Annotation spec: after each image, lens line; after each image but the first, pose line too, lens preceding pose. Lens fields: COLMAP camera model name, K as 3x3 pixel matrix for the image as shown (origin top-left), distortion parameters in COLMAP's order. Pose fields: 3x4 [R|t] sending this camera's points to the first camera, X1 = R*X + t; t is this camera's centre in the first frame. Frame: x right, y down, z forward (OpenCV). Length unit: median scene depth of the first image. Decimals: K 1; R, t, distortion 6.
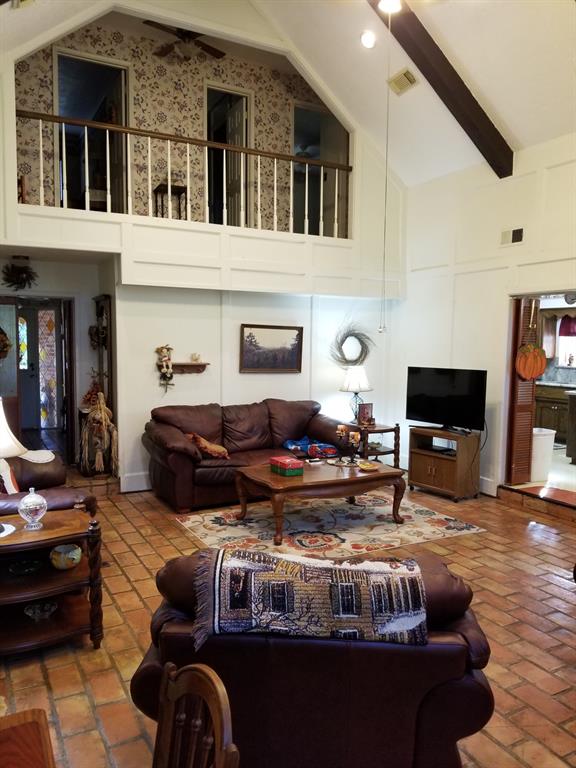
lens RADIAL K [[601.5, 0, 287.7], [0, 601.5, 386.4], [0, 0, 1]] dist [0.014678, -0.020746]
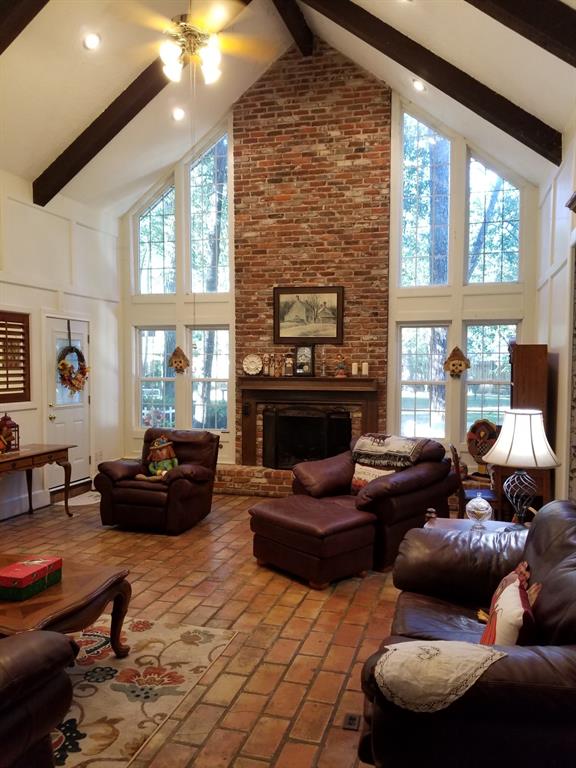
lens RADIAL K [[601.5, 0, 288.8], [0, 601.5, 384.7], [0, 0, 1]] dist [0.014678, -0.020746]
pose [[-0.721900, -0.024628, 0.691559, -0.593688], [0.047474, 0.995249, 0.085001, -0.088880], [-0.690367, 0.094193, -0.717301, 1.278893]]
